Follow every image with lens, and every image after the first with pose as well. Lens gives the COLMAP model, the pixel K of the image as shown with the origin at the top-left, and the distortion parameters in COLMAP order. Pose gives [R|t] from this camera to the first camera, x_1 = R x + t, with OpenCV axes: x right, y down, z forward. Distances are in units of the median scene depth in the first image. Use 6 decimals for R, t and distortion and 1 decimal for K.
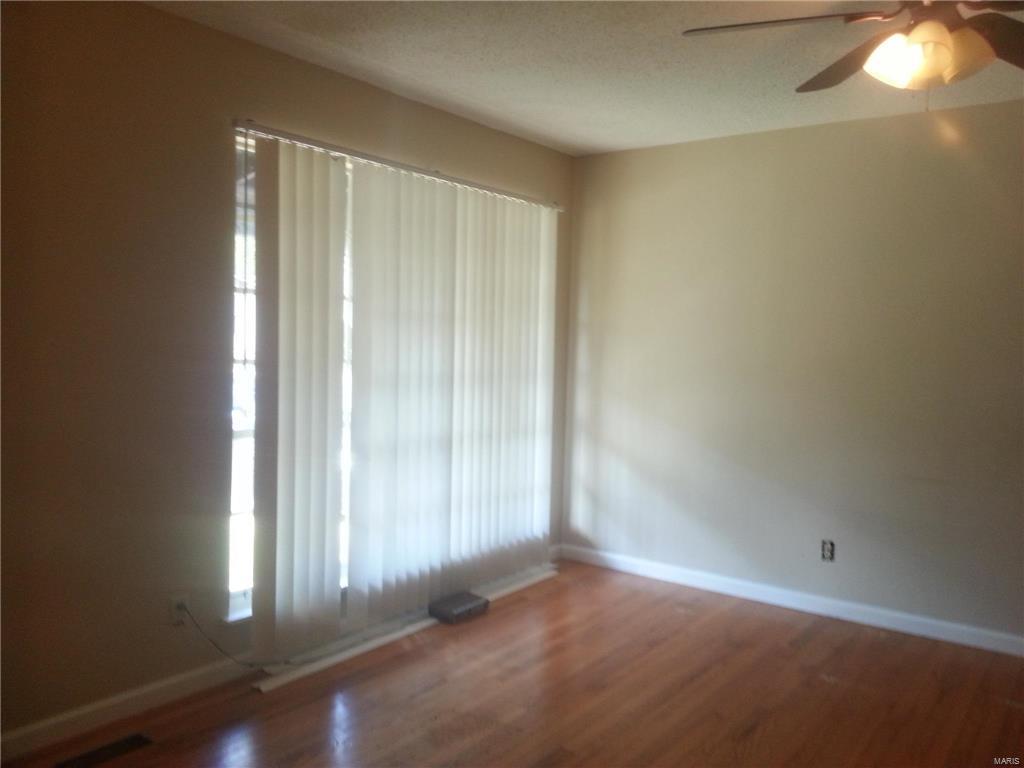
lens RADIAL K [[829.0, 0, 516.5], [0, 829.0, 378.7], [0, 0, 1]] dist [0.080381, -0.135304]
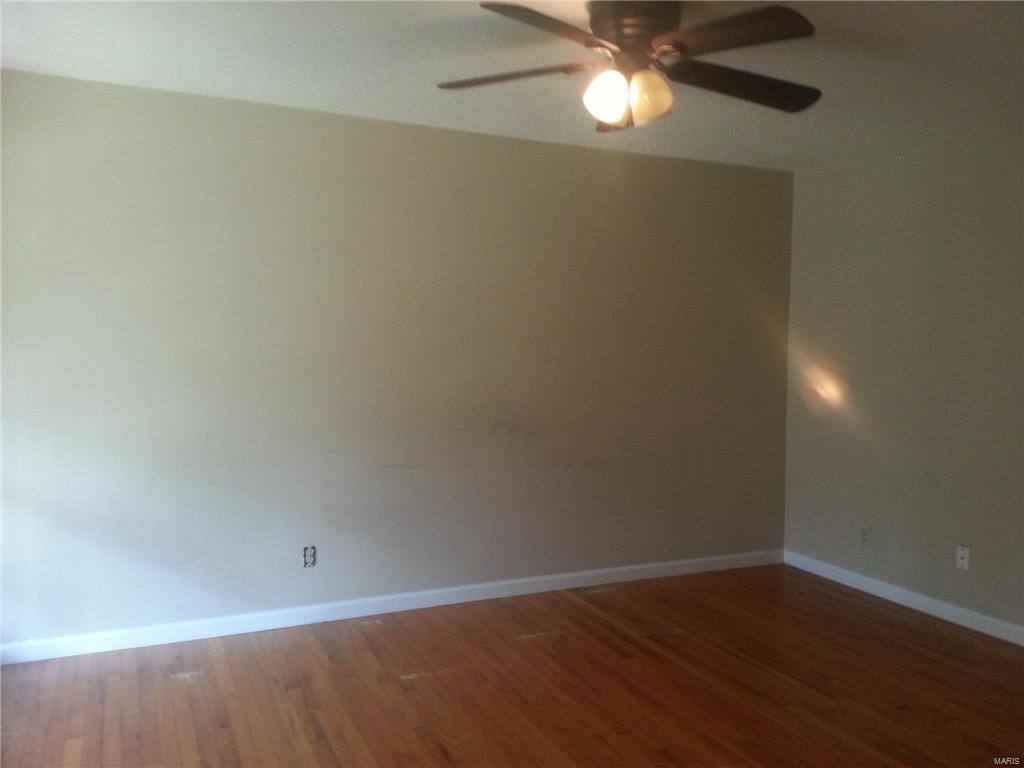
lens RADIAL K [[829.0, 0, 516.5], [0, 829.0, 378.7], [0, 0, 1]] dist [0.080381, -0.135304]
pose [[0.427258, -0.055540, 0.902422, -0.382842], [0.035610, 0.998371, 0.044585, -0.032381], [-0.903428, 0.013086, 0.428539, 0.372367]]
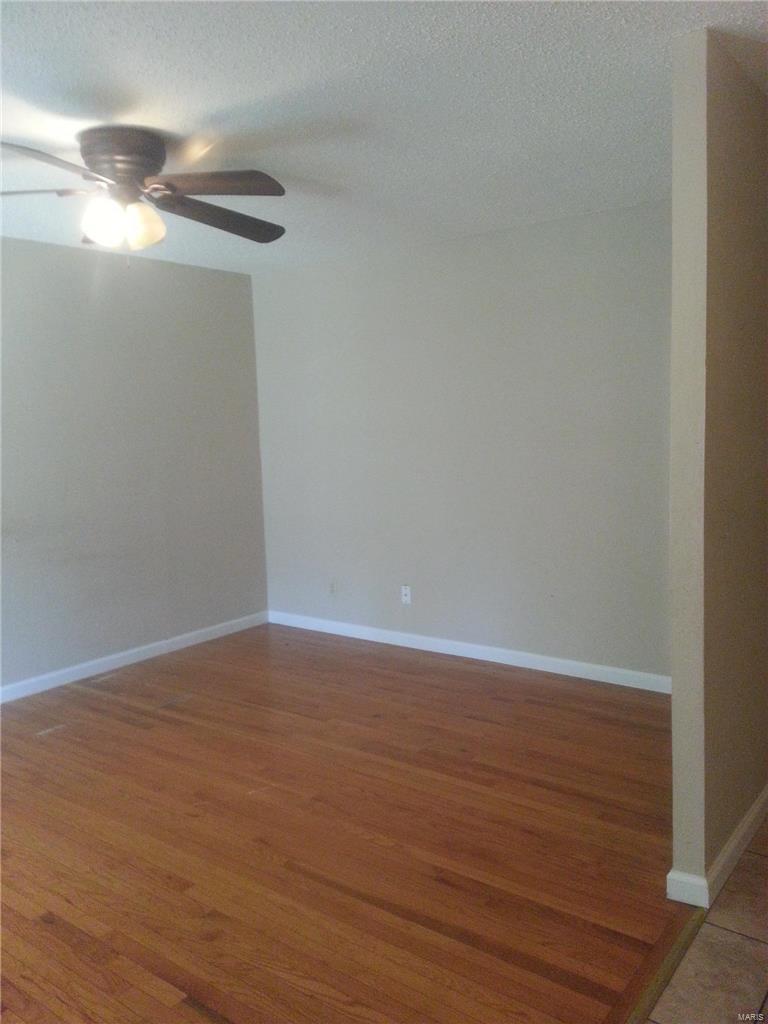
lens RADIAL K [[829.0, 0, 381.2], [0, 829.0, 496.6], [0, 0, 1]] dist [0.080381, -0.135304]
pose [[-0.043396, -0.114881, 0.992431, -0.499919], [0.077089, 0.990020, 0.117973, -0.054764], [-0.996079, 0.081625, -0.034107, 0.392397]]
